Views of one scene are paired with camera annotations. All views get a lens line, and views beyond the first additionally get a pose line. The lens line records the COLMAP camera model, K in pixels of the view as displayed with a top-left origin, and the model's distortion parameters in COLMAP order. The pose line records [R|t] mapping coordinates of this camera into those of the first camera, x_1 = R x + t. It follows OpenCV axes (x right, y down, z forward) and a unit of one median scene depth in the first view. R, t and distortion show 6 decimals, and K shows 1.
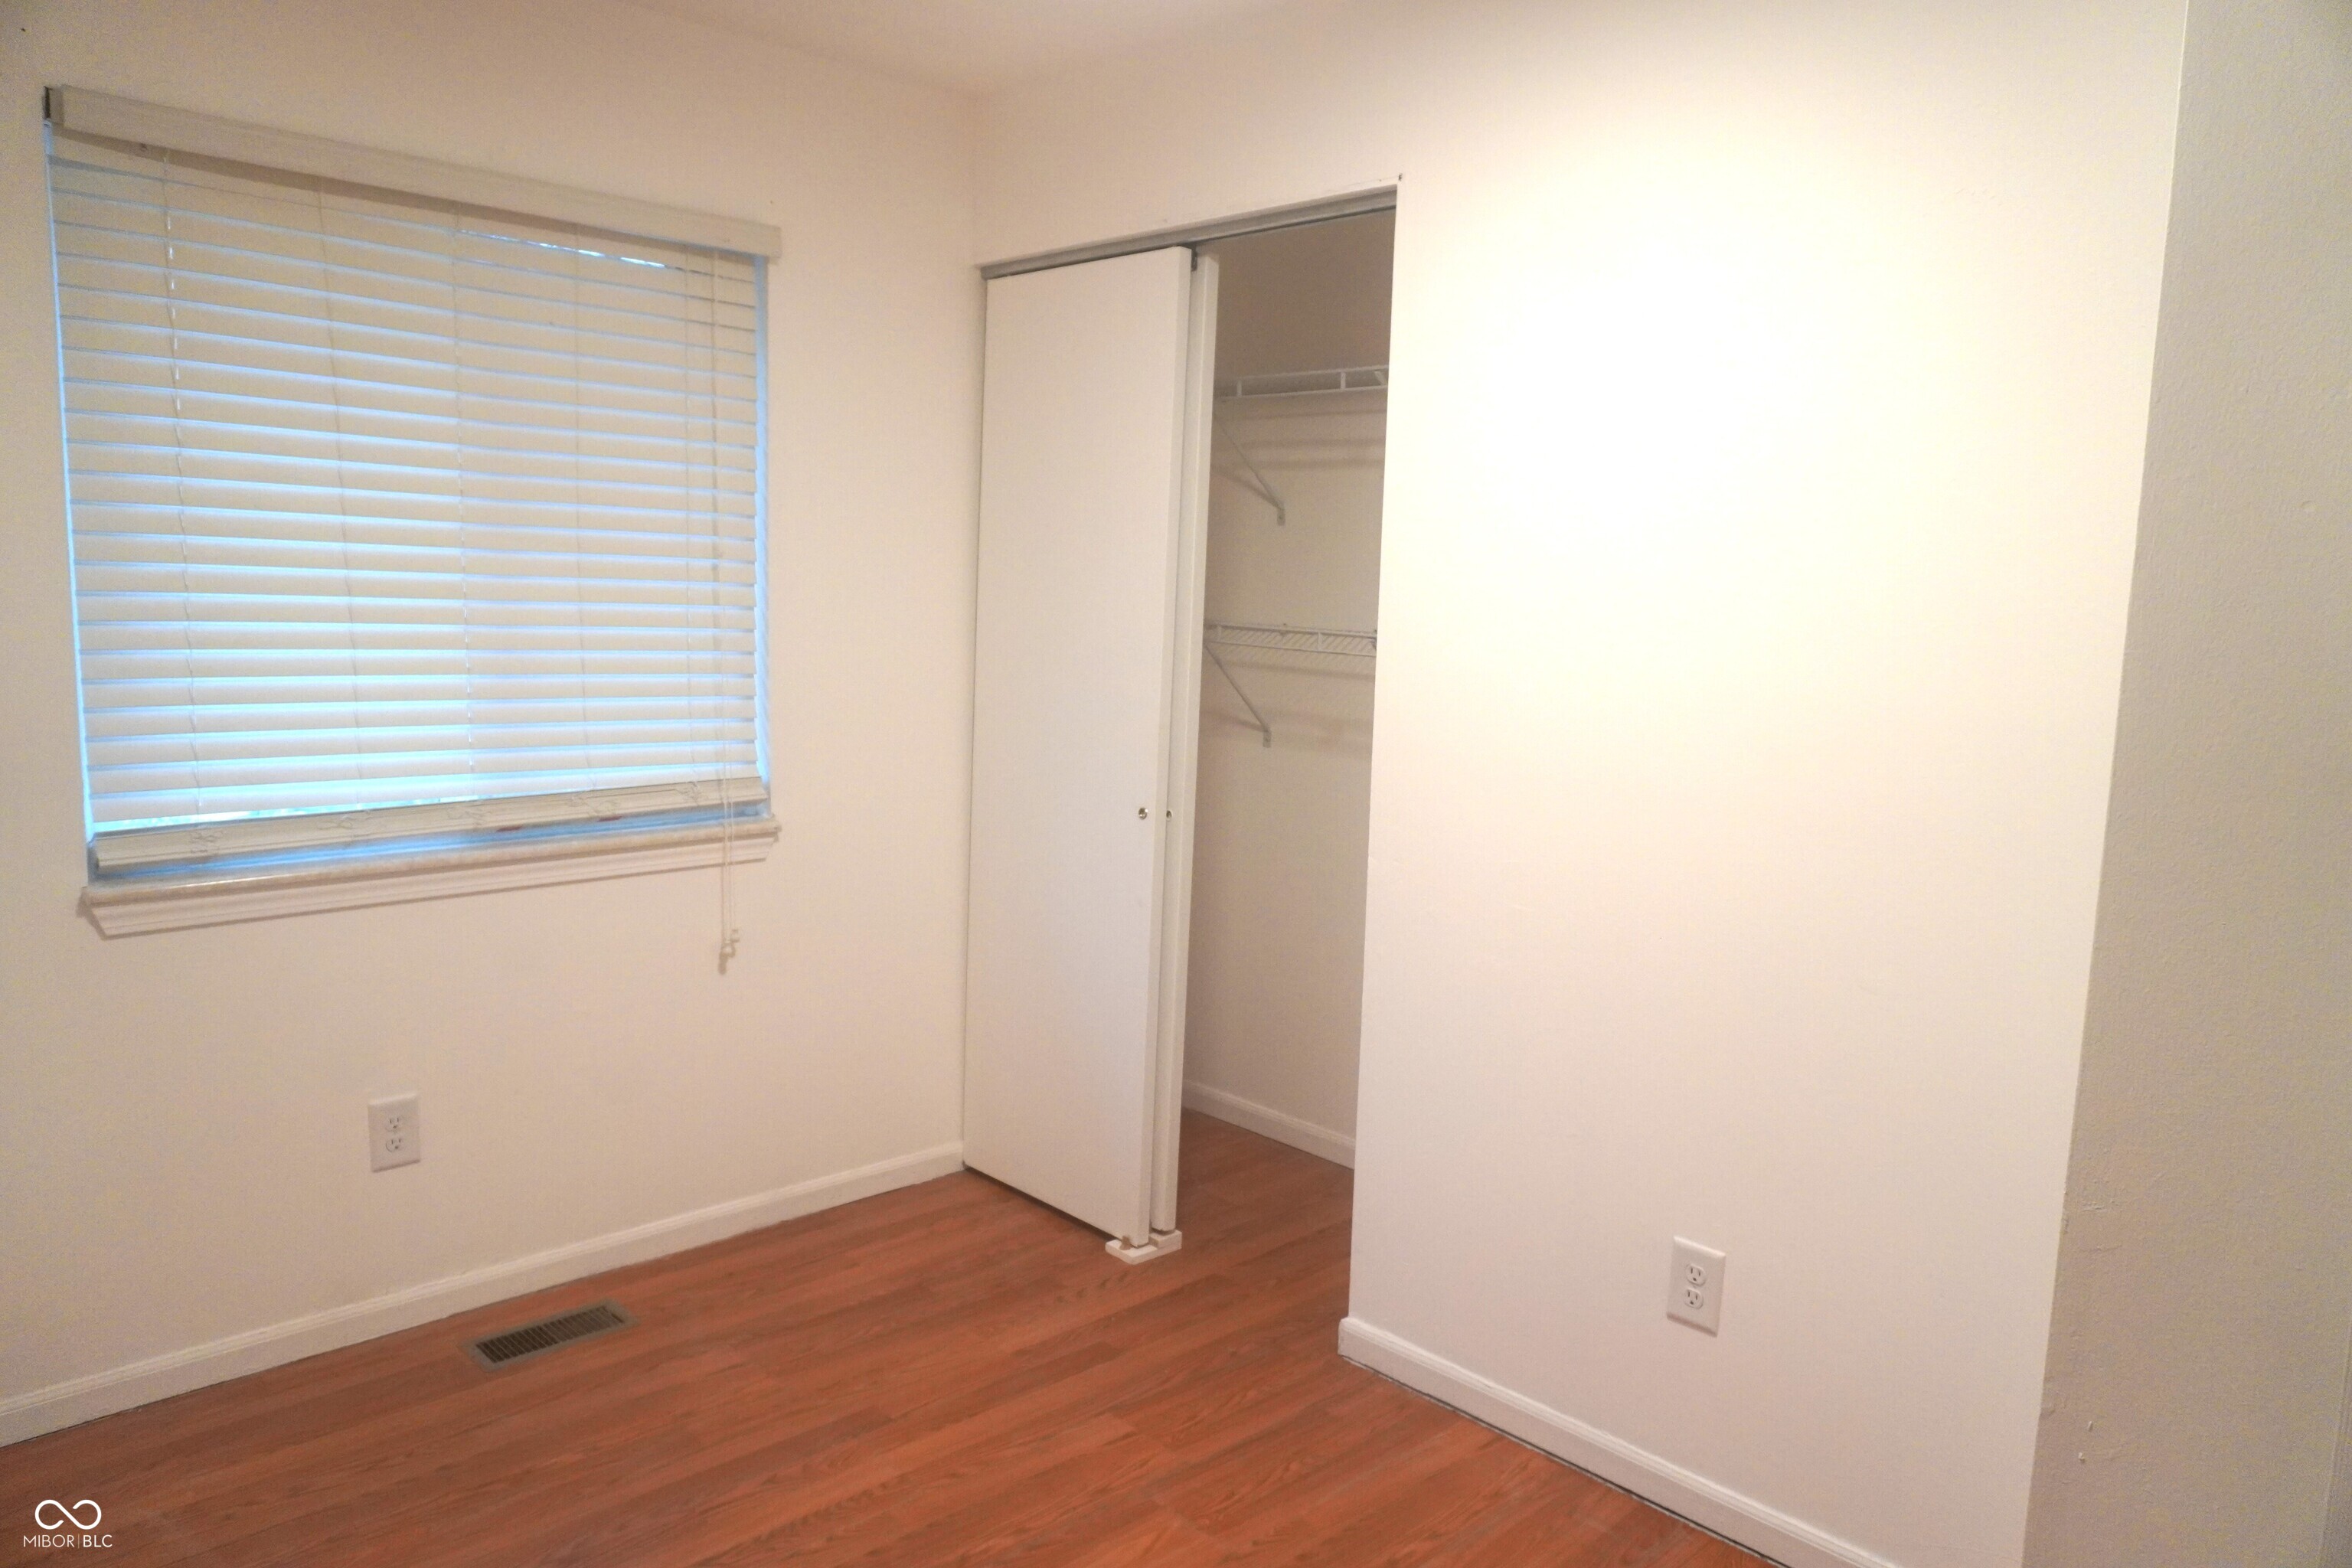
lens RADIAL K [[1639.7, 0, 1176.0], [0, 1639.7, 784.0], [0, 0, 1]] dist [-0.047790, 0.054421]
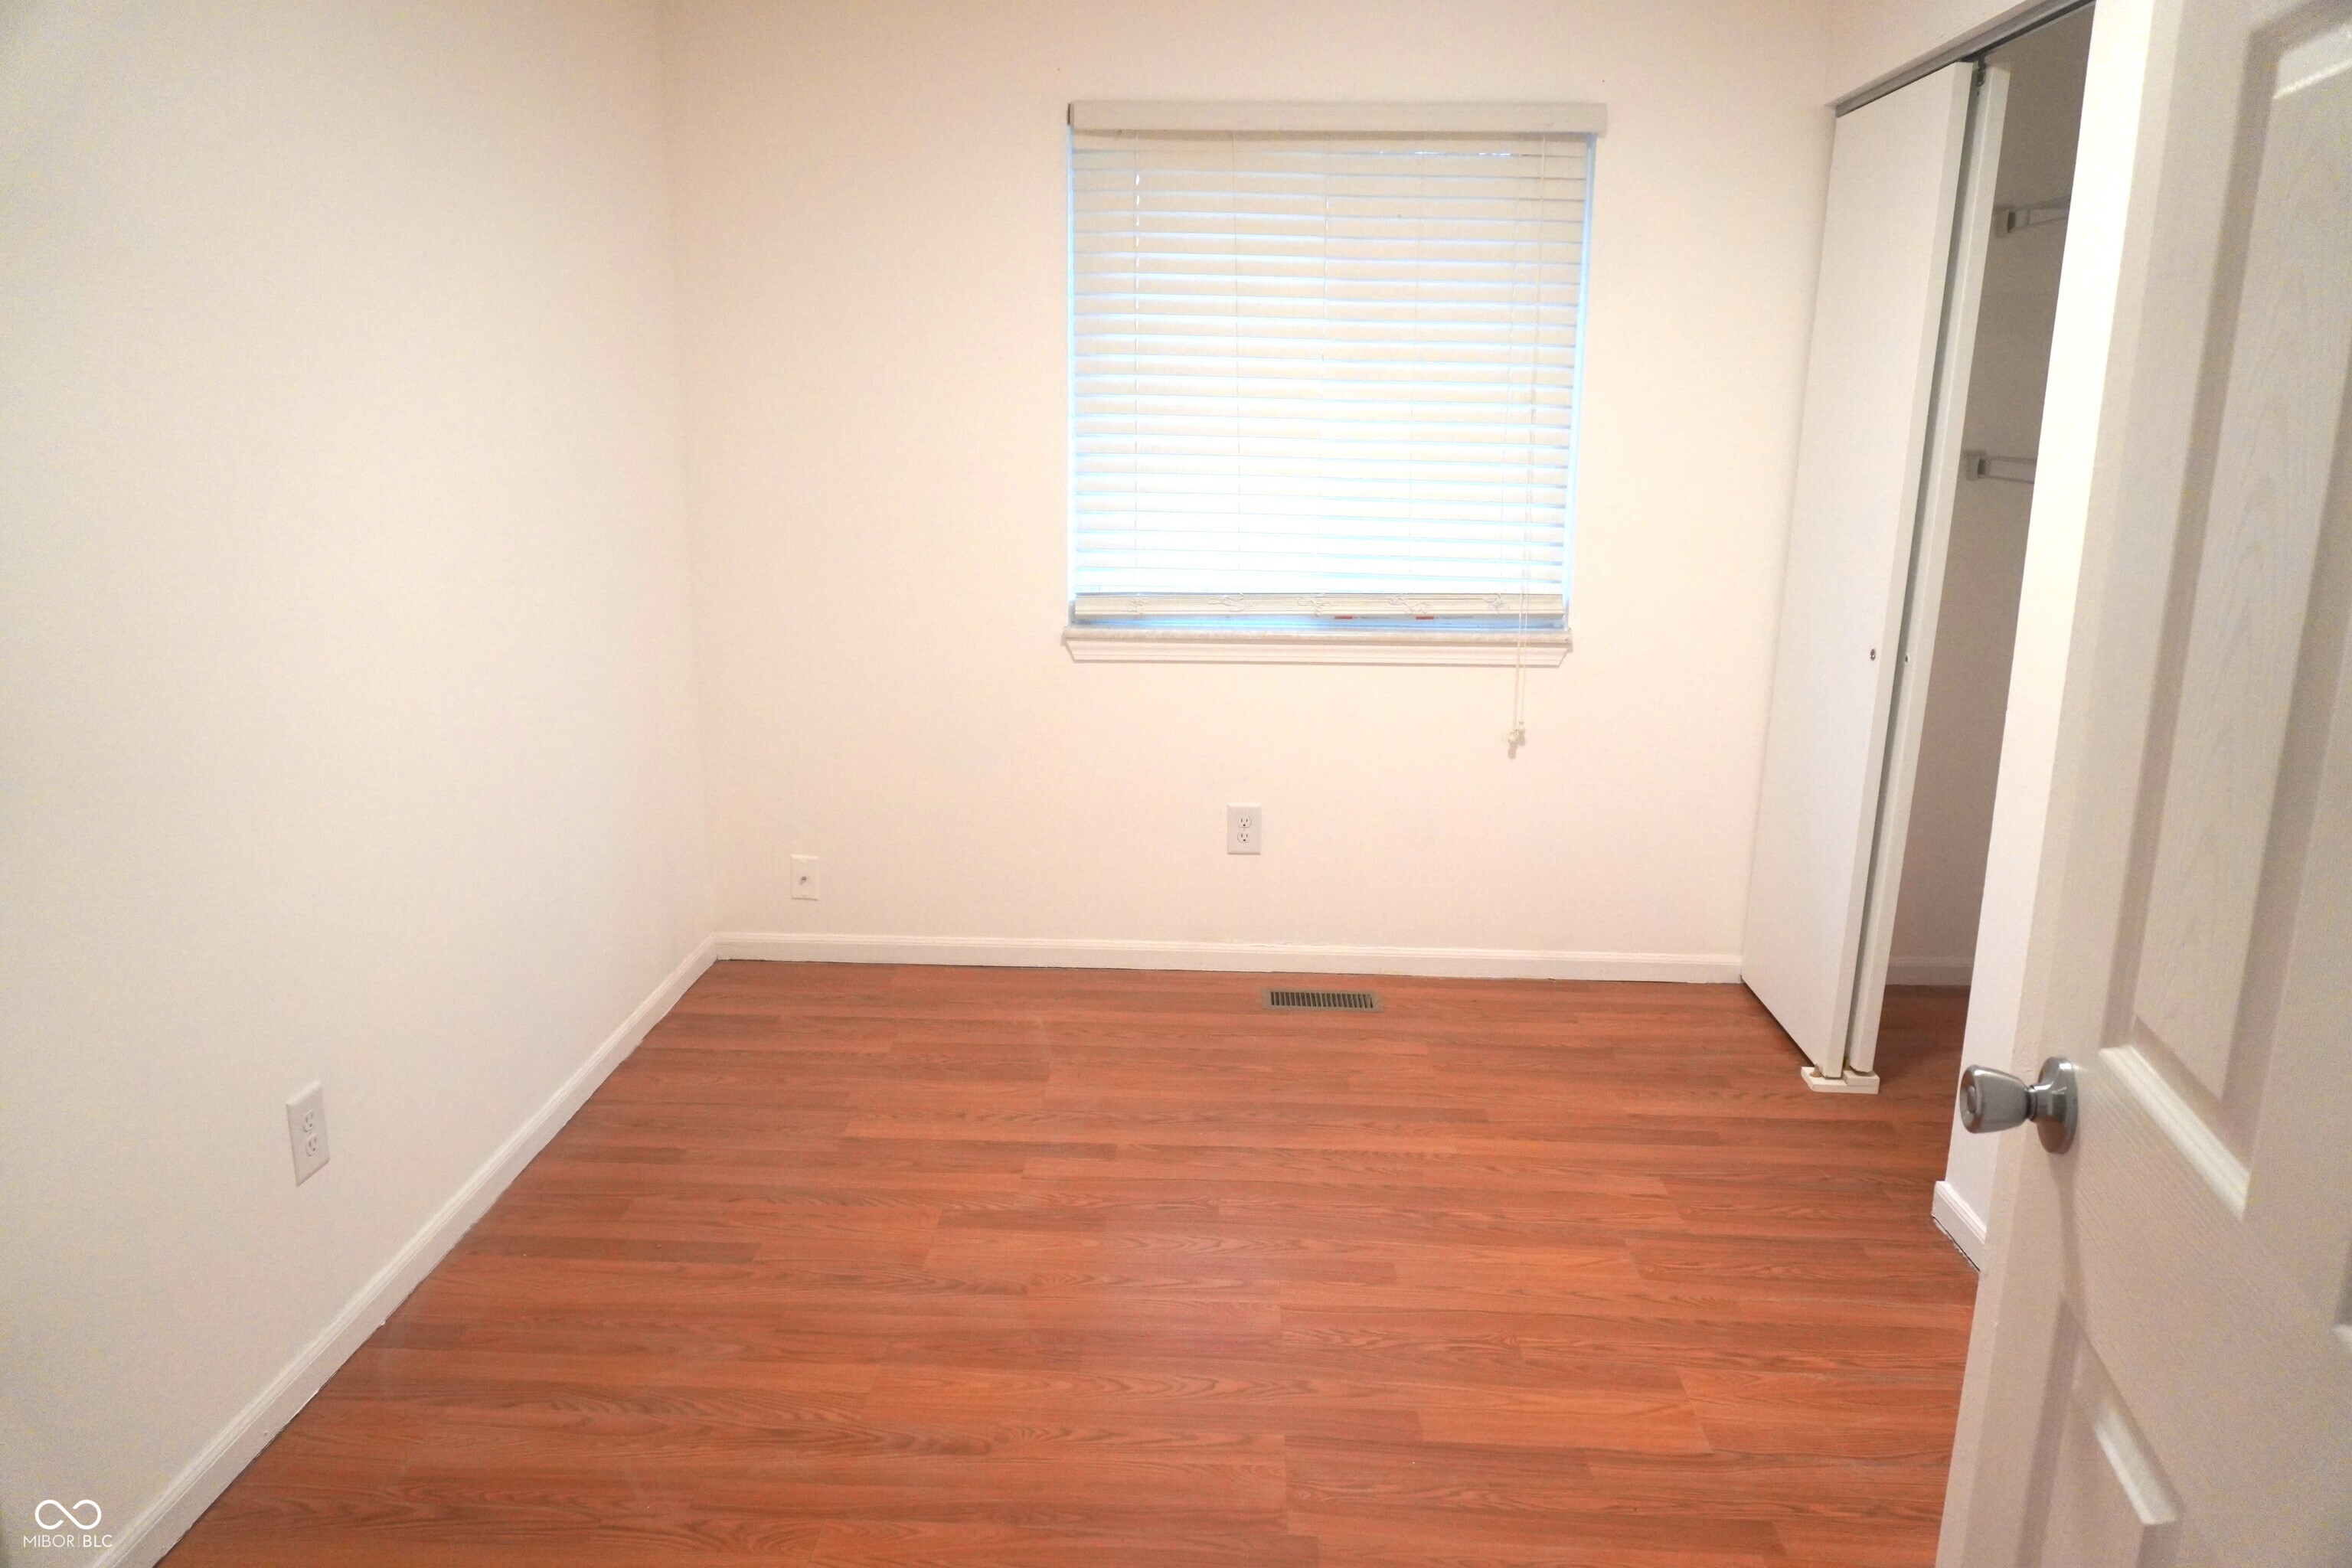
lens RADIAL K [[1697.0, 0, 1176.0], [0, 1697.0, 784.0], [0, 0, 1]] dist [-0.002923, 0.001608]
pose [[0.667808, 0.139899, -0.731069, 0.502469], [-0.083344, 0.990056, 0.113327, 0.016283], [0.739653, -0.014750, 0.672827, -0.014922]]
